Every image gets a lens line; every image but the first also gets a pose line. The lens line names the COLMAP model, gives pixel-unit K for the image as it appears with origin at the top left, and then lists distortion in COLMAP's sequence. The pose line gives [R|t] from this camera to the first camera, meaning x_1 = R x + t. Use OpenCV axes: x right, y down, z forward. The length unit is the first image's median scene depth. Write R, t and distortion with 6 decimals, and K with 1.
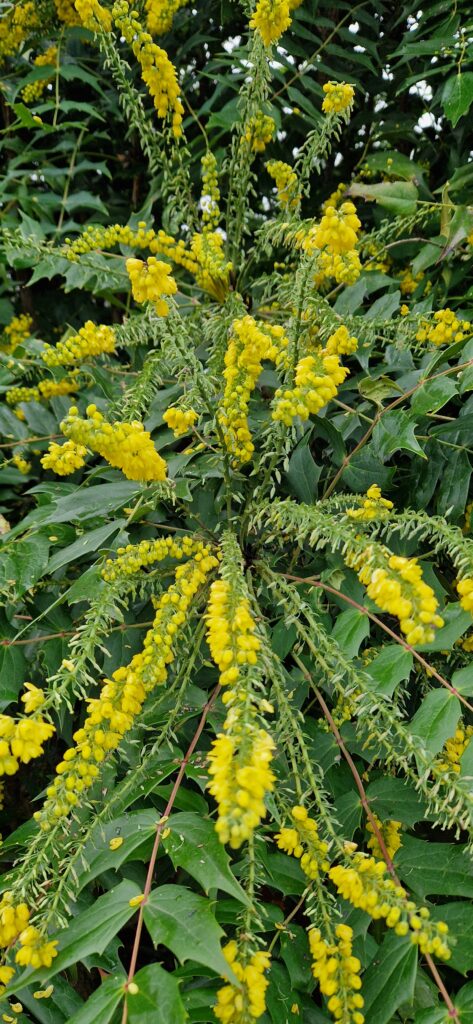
lens RADIAL K [[721.8, 0, 235.6], [0, 721.8, 507.8], [0, 0, 1]] dist [0.020965, -0.002124]
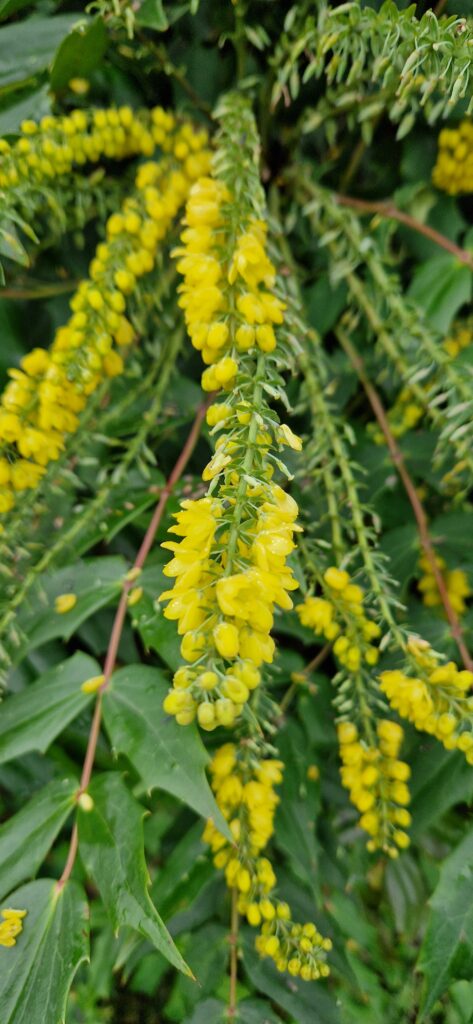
lens RADIAL K [[721.8, 0, 234.3], [0, 721.8, 507.3], [0, 0, 1]] dist [0.020965, -0.002124]
pose [[0.998753, 0.026213, -0.042489, 0.022789], [-0.005381, 0.902630, 0.430383, 0.087591], [0.049634, -0.429618, 0.901646, 0.445852]]
